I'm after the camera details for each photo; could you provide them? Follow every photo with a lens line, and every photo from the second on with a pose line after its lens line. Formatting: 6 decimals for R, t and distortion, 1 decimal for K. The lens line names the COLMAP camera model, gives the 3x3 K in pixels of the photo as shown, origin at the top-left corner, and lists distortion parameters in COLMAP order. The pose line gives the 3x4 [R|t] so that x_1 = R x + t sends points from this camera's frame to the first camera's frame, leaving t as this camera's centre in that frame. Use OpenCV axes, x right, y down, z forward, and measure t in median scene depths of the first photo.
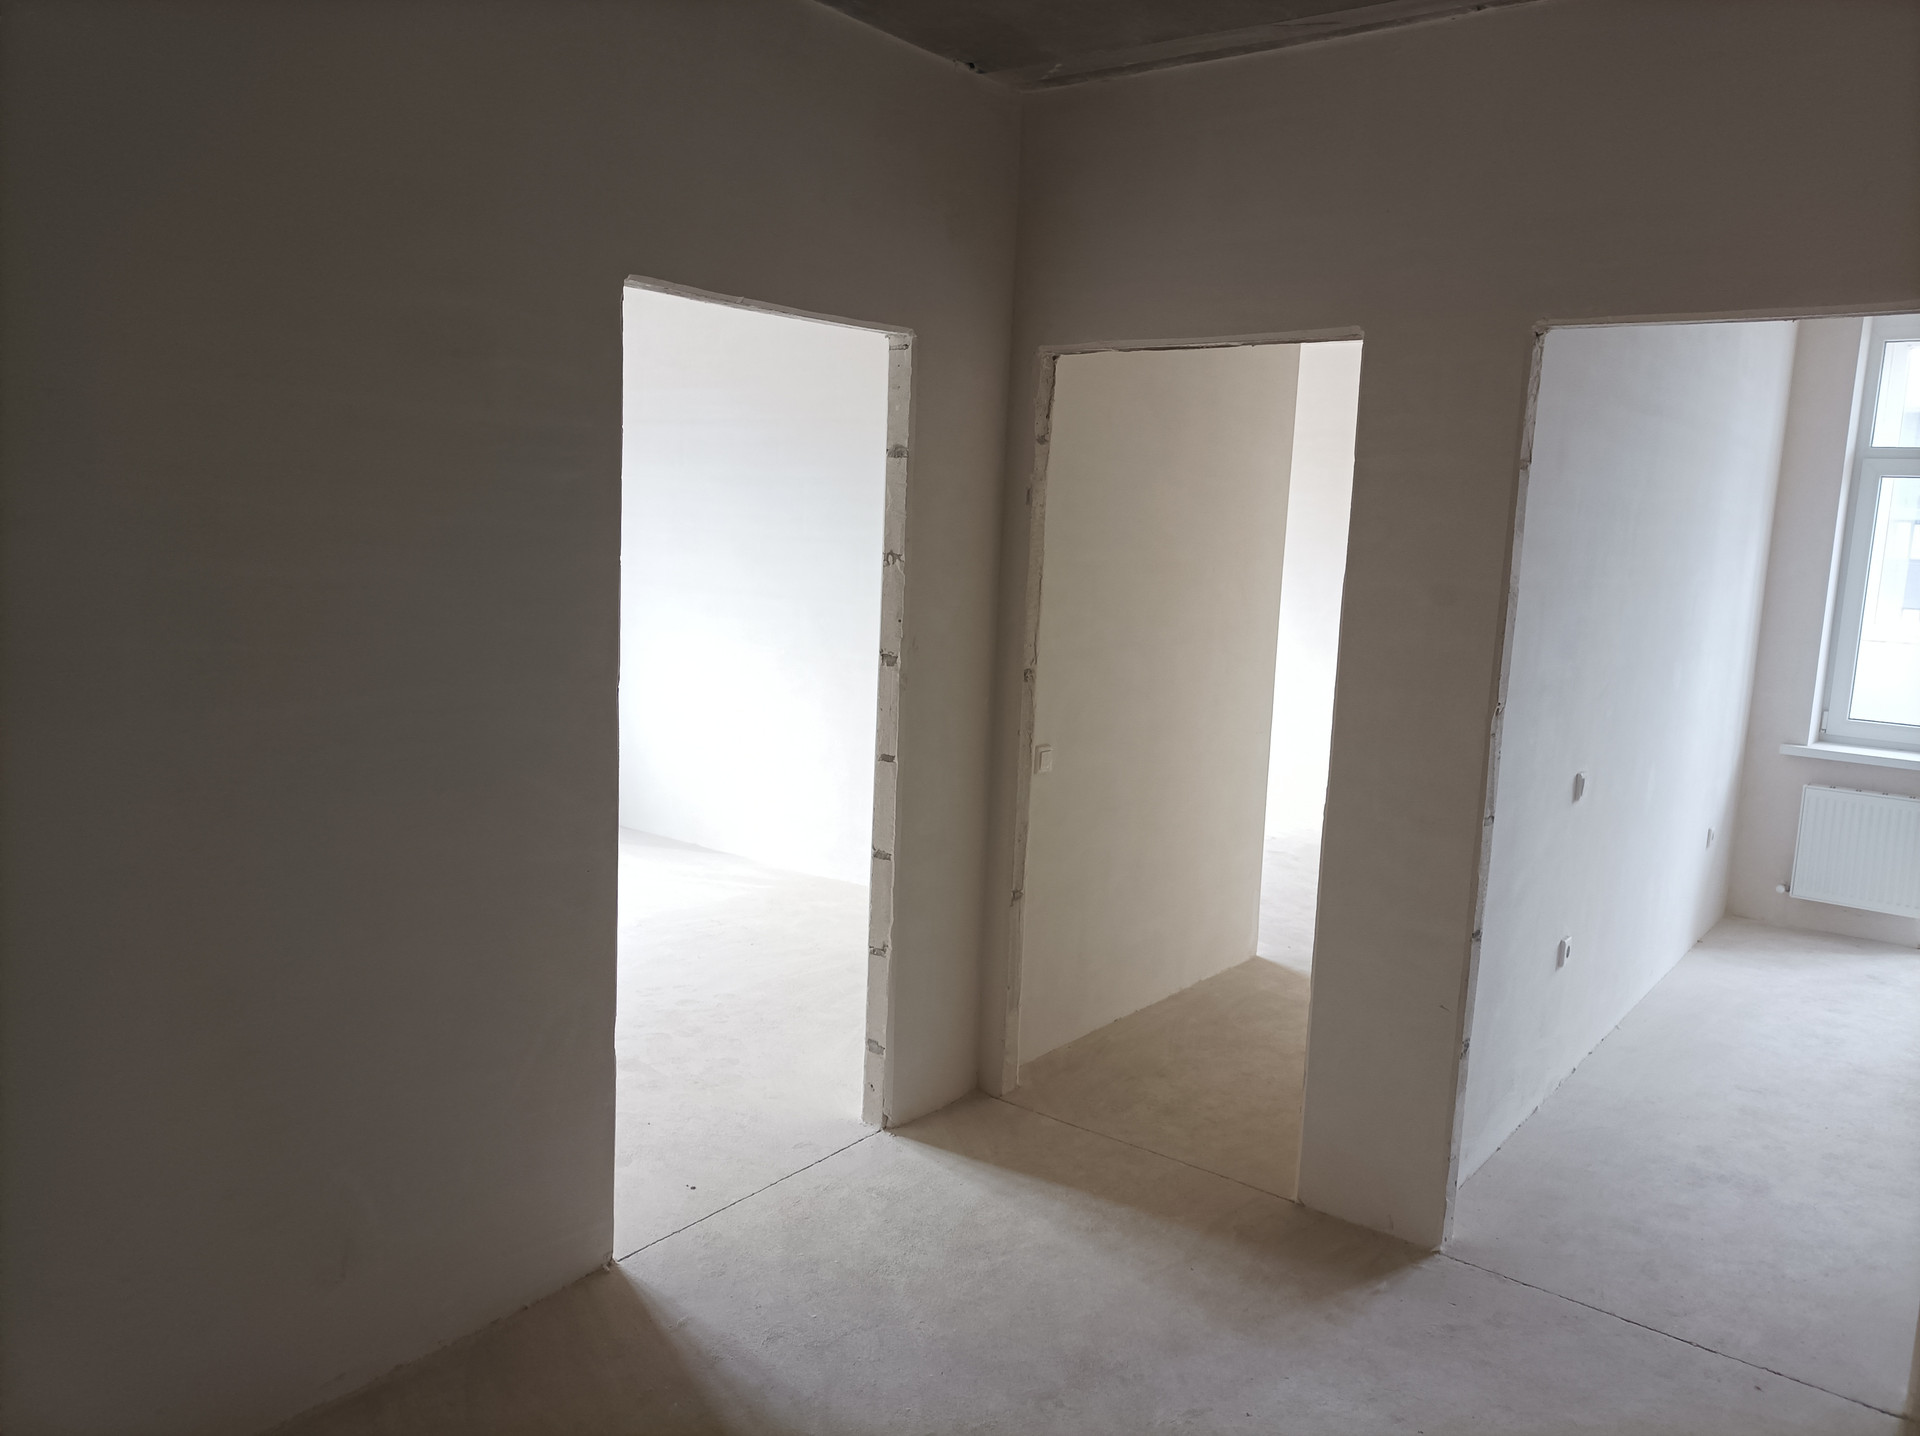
lens RADIAL K [[1430.5, 0, 960.2], [0, 1430.5, 719.7], [0, 0, 1]] dist [0.037032, -0.032456]
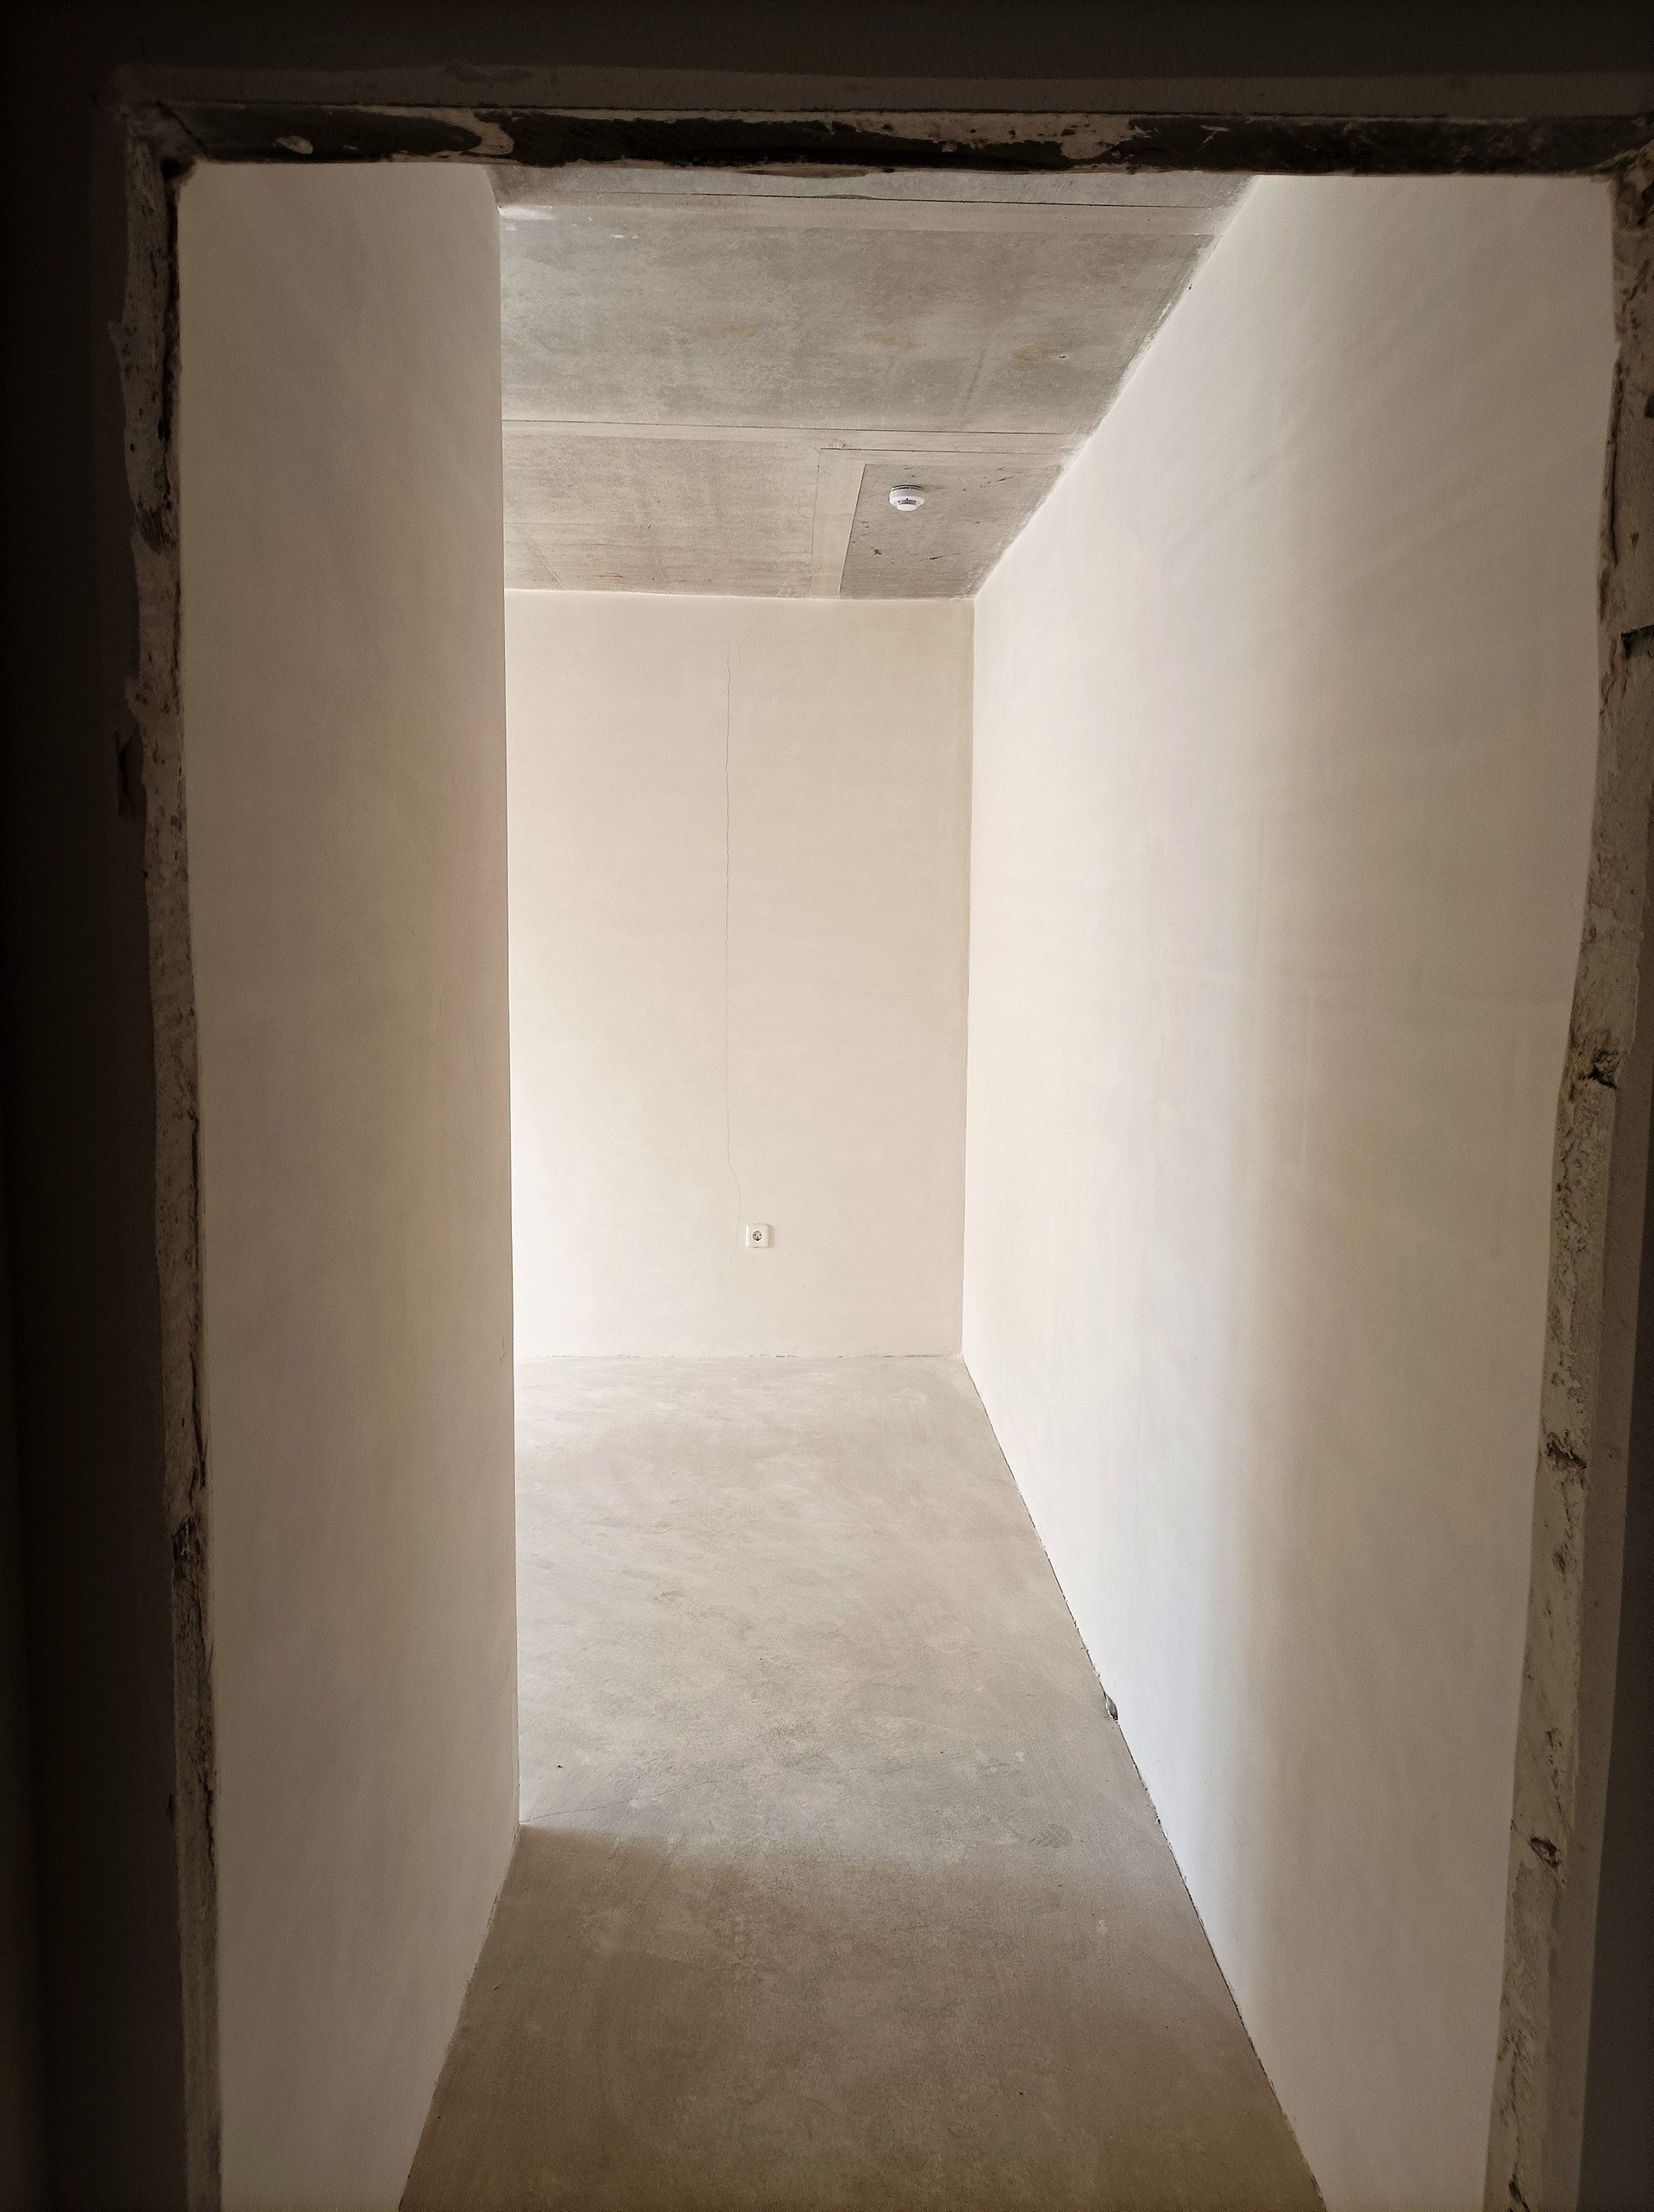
lens RADIAL K [[1647.8, 0, 831.7], [0, 1647.8, 1105.6], [0, 0, 1]] dist [0.037032, -0.032456]
pose [[0.775507, -0.103388, 0.622816, -0.032158], [0.104071, 0.993939, 0.035409, -0.103324], [-0.622702, 0.037357, 0.781567, 0.731598]]
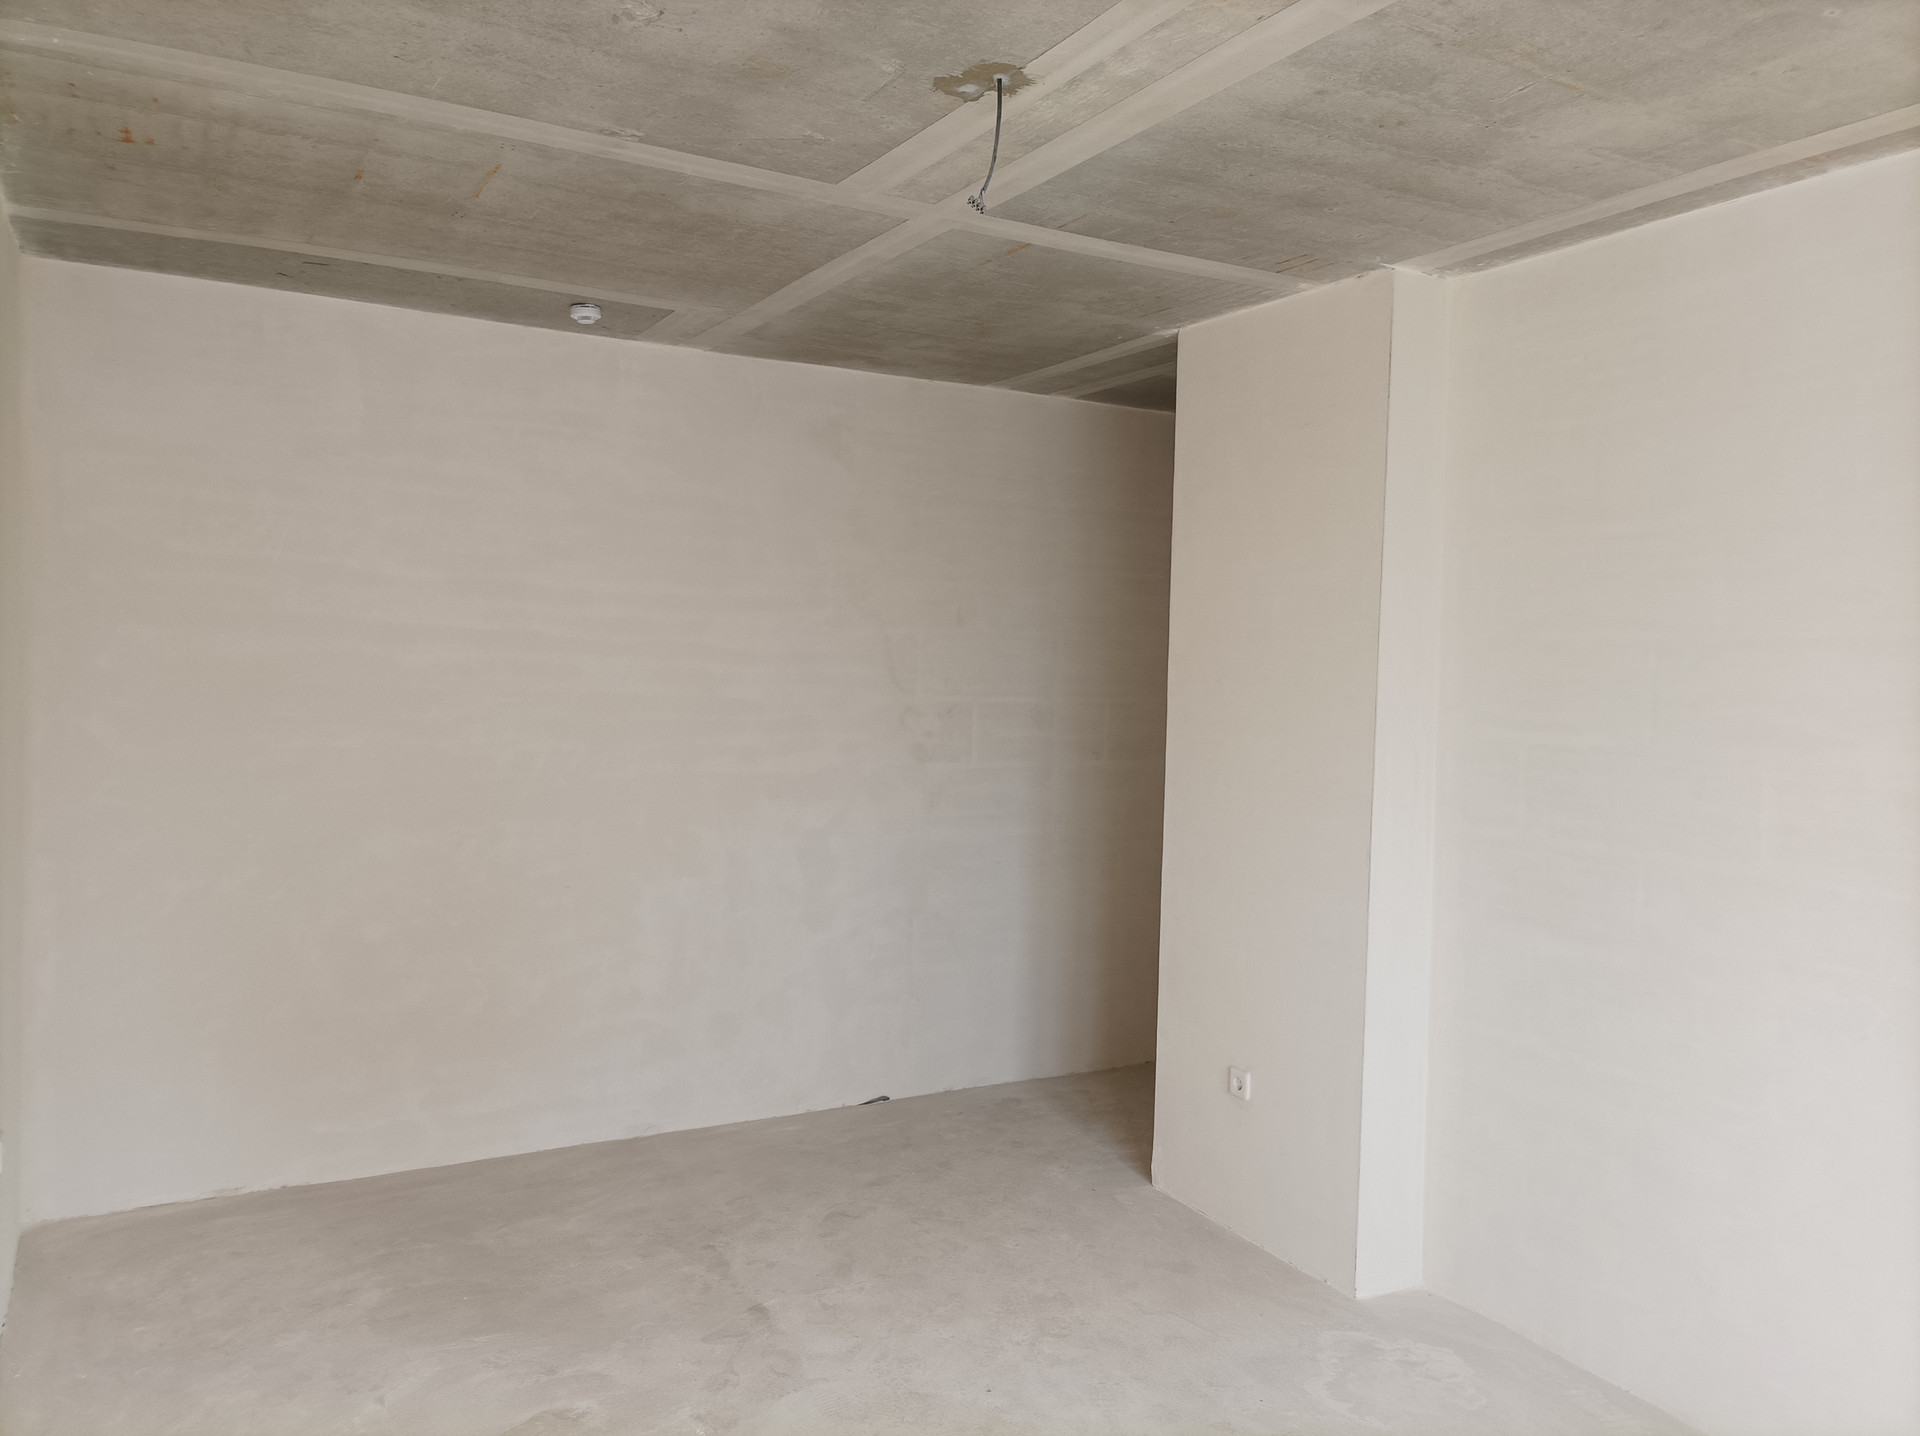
lens RADIAL K [[1430.5, 0, 977.8], [0, 1430.5, 718.4], [0, 0, 1]] dist [0.037032, -0.032456]
pose [[-0.921444, -0.078741, 0.380449, 0.005822], [-0.011400, 0.984305, 0.176109, -0.354030], [-0.388345, 0.157938, -0.907879, 2.510506]]
